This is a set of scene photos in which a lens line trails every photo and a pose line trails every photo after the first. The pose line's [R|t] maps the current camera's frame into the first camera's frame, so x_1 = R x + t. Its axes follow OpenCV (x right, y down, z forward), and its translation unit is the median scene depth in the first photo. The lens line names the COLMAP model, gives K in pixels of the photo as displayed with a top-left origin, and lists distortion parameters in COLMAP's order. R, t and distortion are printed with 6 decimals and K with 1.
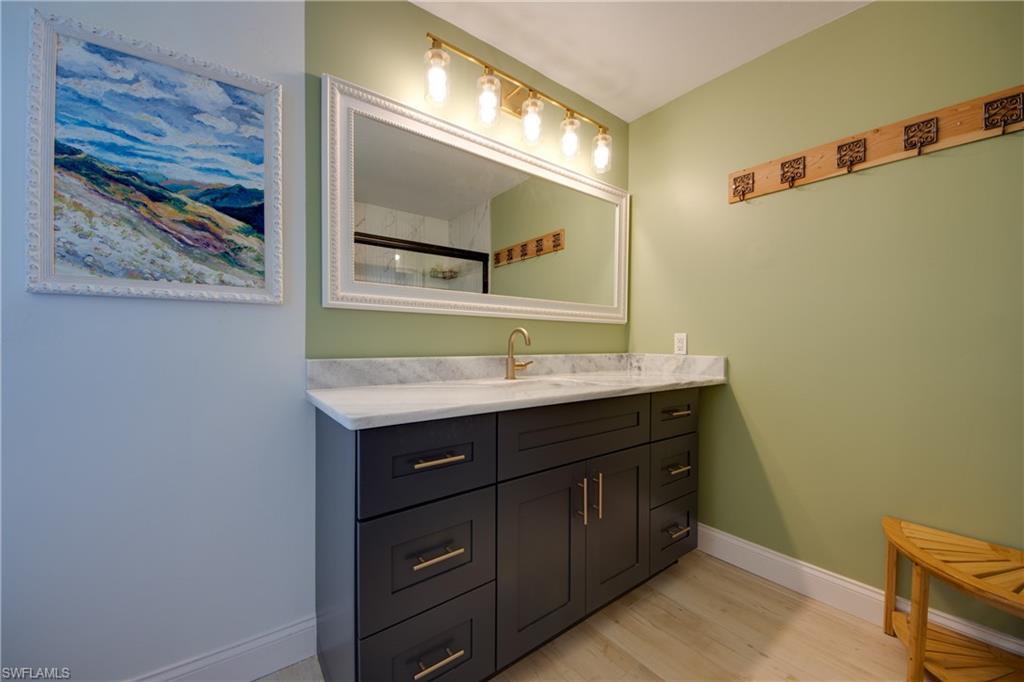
lens RADIAL K [[387.2, 0, 515.3], [0, 387.2, 348.0], [0, 0, 1]] dist [0.017280, -0.015152]
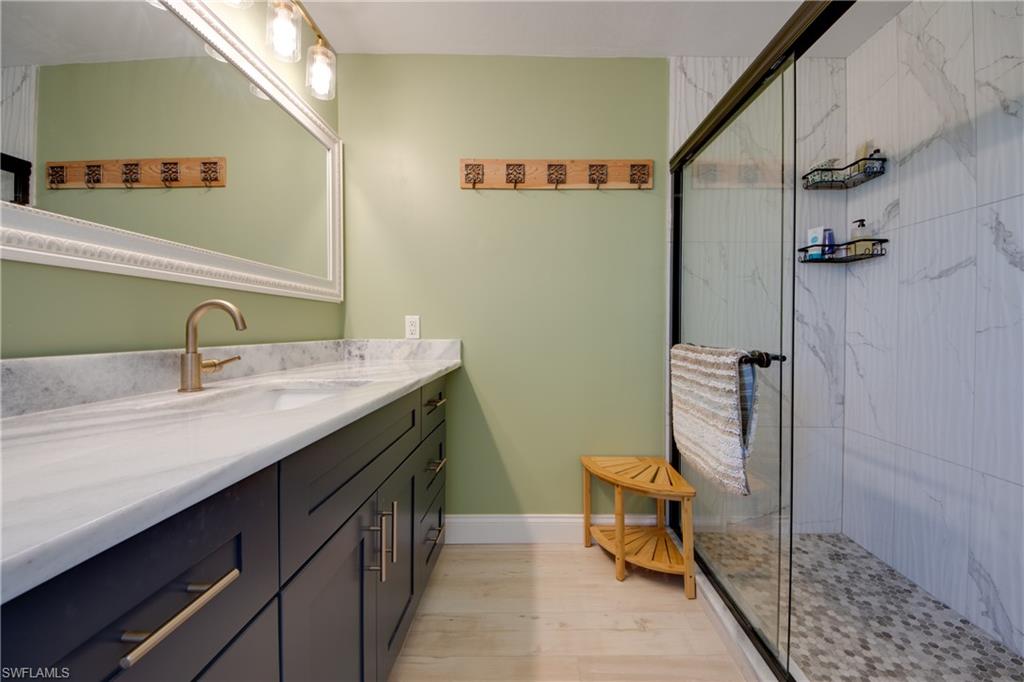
lens RADIAL K [[391.5, 0, 526.6], [0, 391.5, 331.1], [0, 0, 1]] dist [0.022698, -0.016210]
pose [[0.600782, -0.011528, 0.799330, -0.275429], [0.015405, 0.999877, 0.002842, -0.000045], [-0.799264, 0.010606, 0.600886, 0.422576]]
